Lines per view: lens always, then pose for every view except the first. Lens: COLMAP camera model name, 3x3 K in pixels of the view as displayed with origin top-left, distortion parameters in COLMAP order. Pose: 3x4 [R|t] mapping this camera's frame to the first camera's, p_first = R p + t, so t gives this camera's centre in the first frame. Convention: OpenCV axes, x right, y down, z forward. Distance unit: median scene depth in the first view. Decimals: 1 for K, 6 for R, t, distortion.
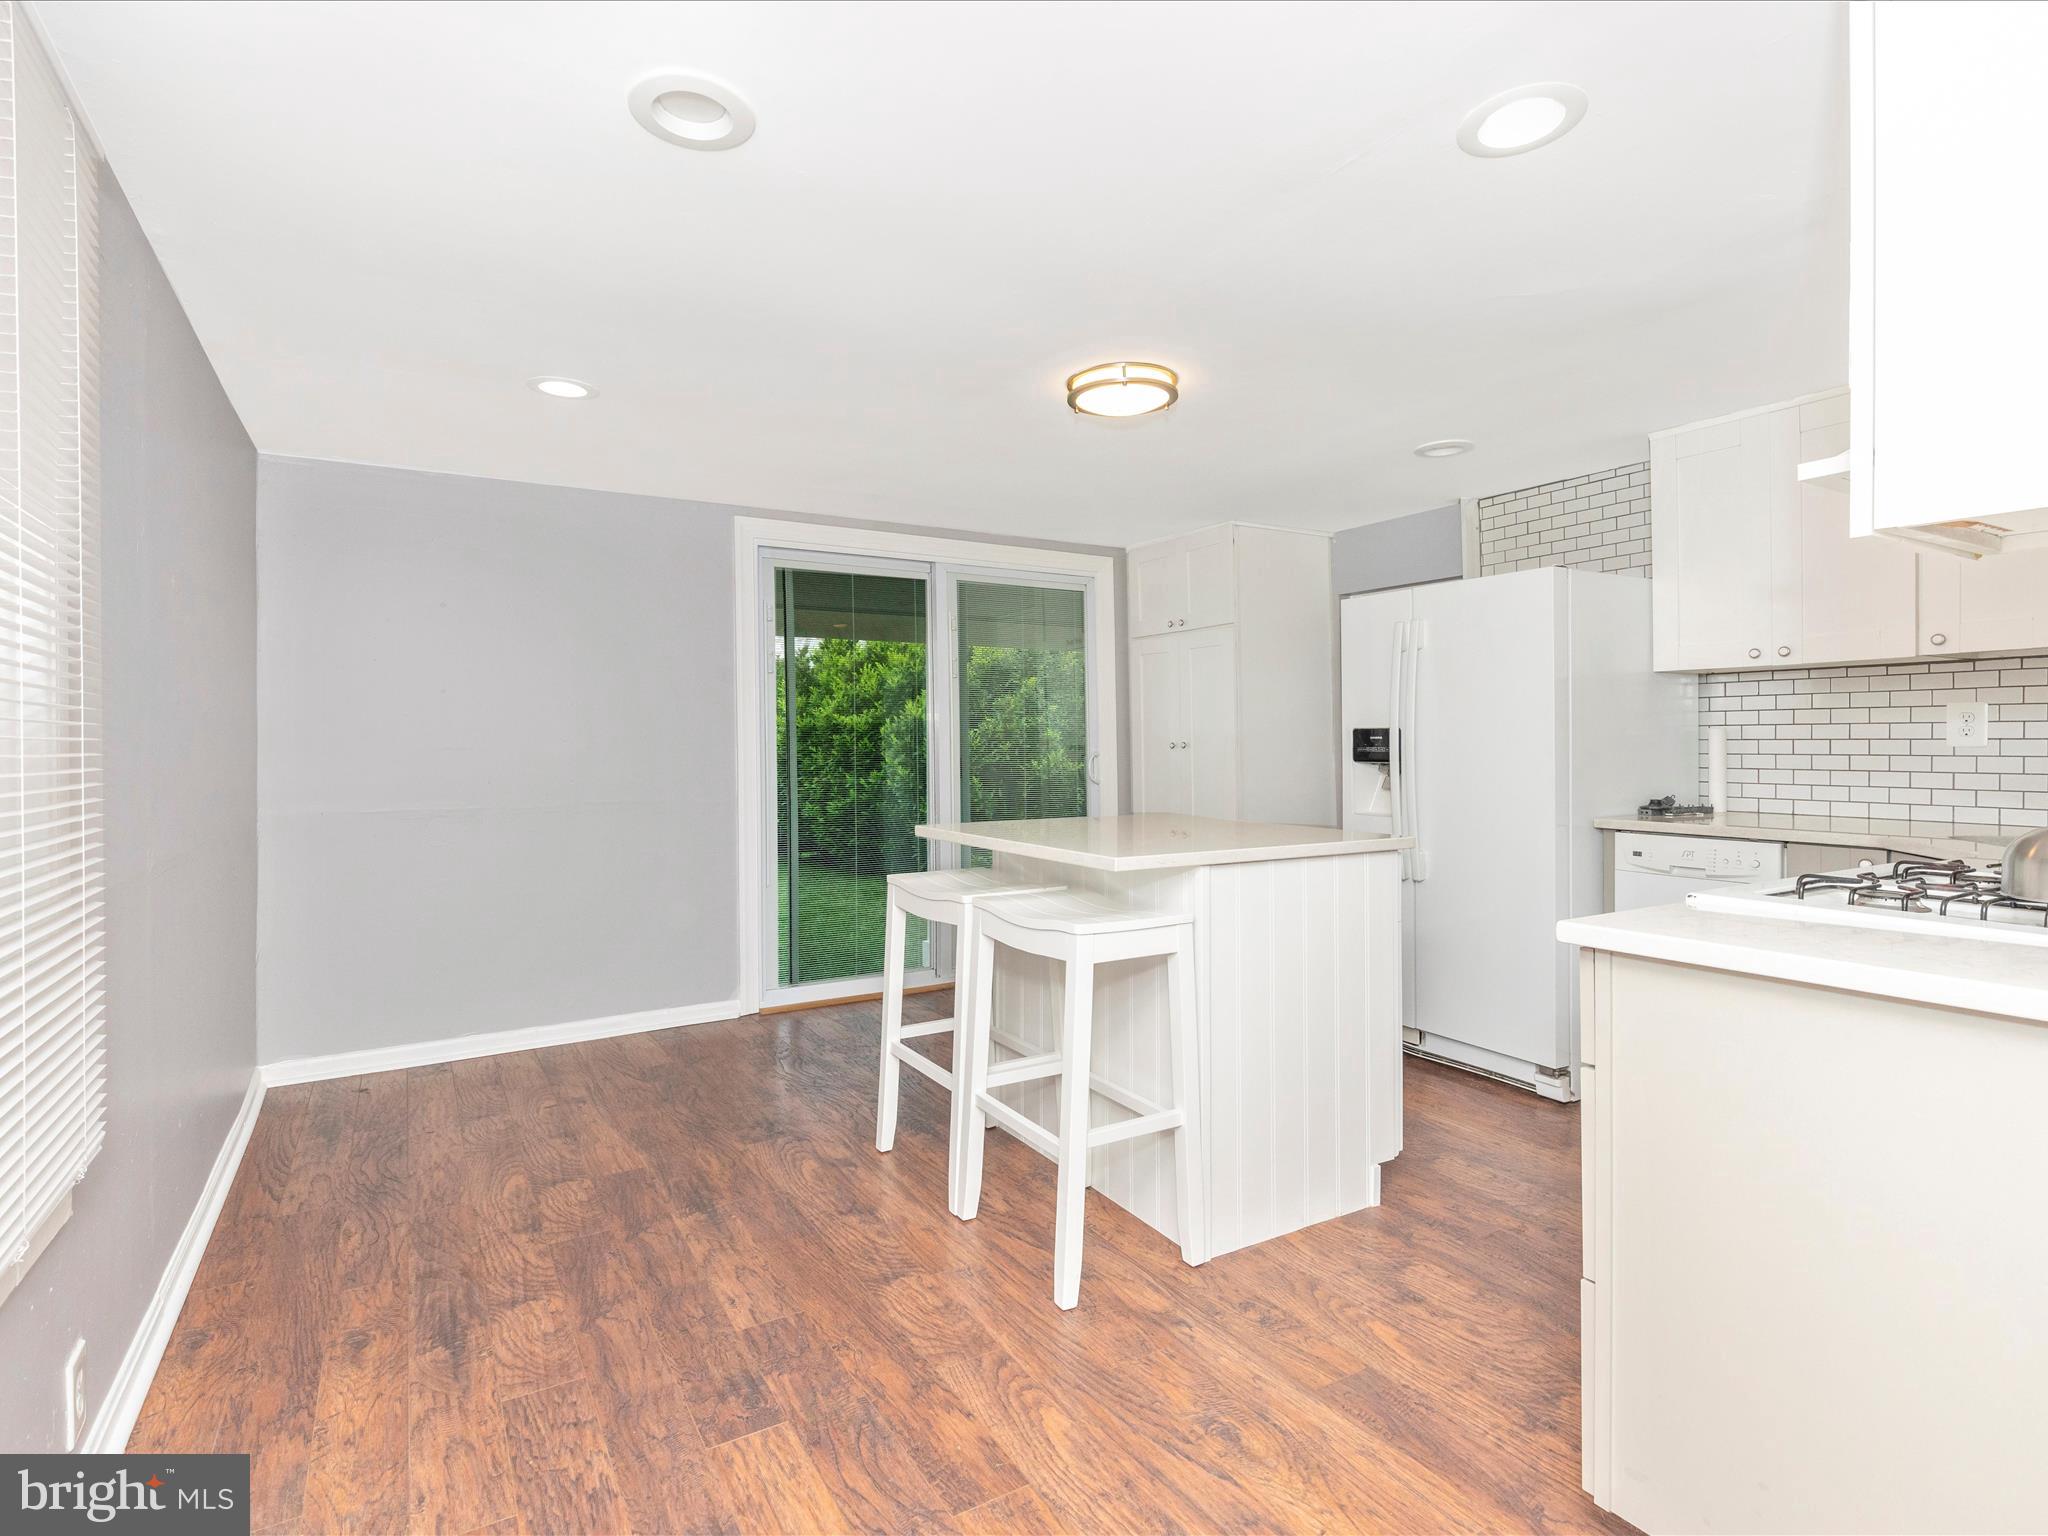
lens RADIAL K [[1044.8, 0, 1024.0], [0, 1044.8, 768.0], [0, 0, 1]] dist [0.002483, -0.001059]
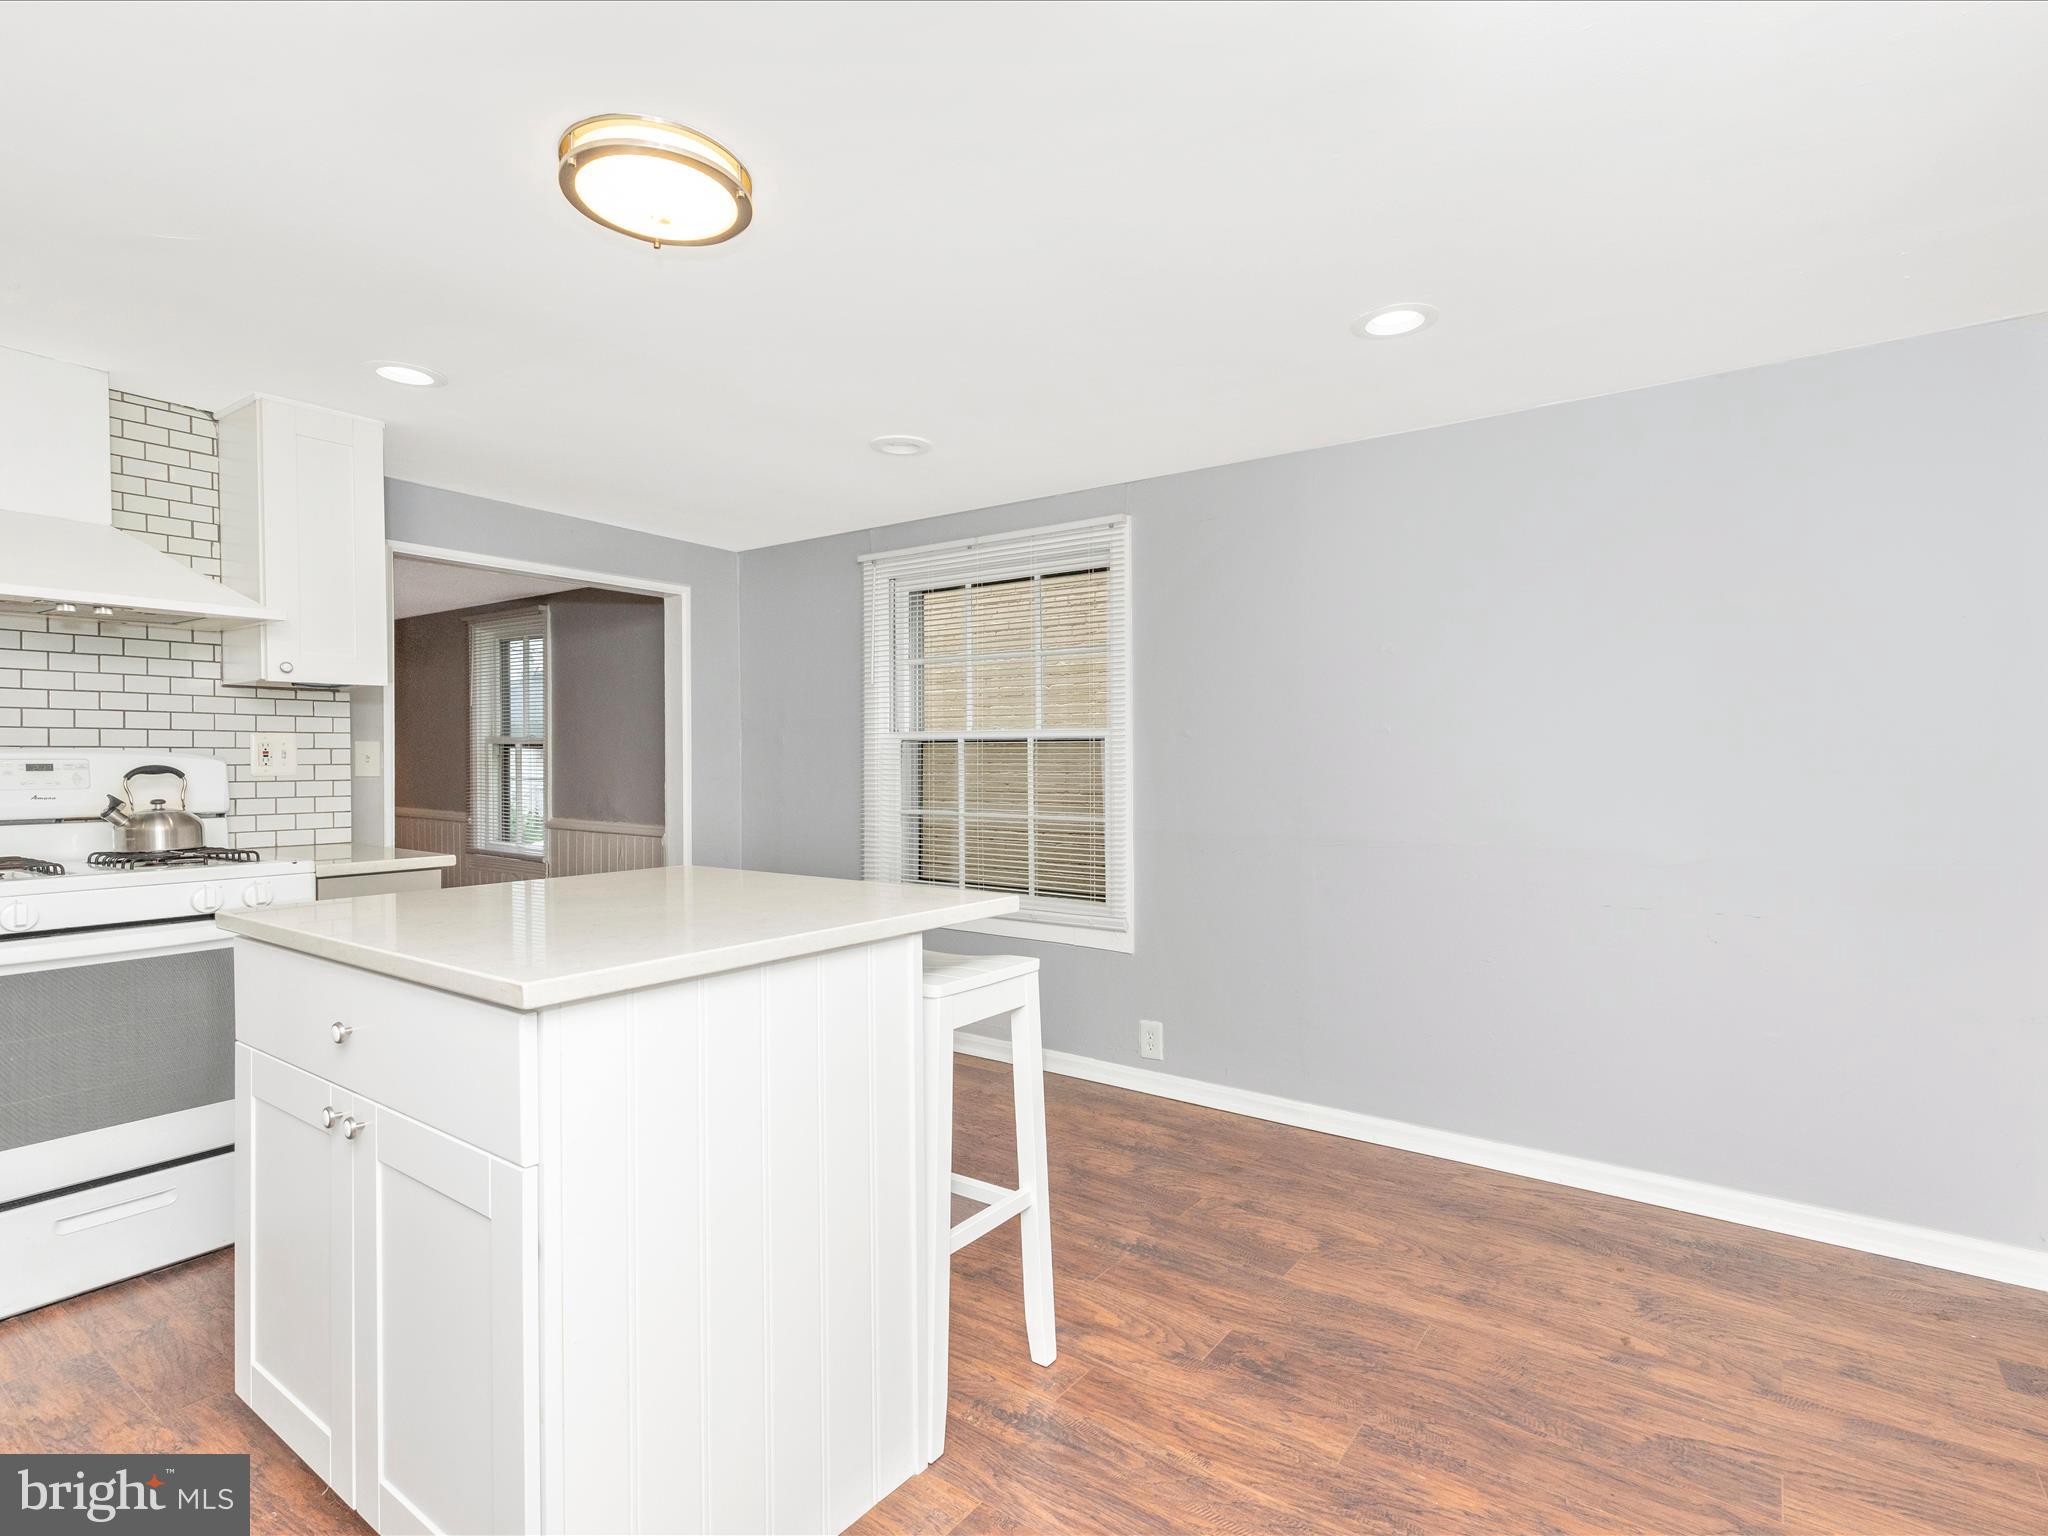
lens RADIAL K [[1044.8, 0, 1024.0], [0, 1044.8, 768.0], [0, 0, 1]] dist [0.002483, -0.001059]
pose [[-0.919782, 0.014831, -0.392150, 0.155410], [0.001290, 0.999394, 0.034770, -0.057542], [0.392429, 0.031475, -0.919244, 1.713371]]
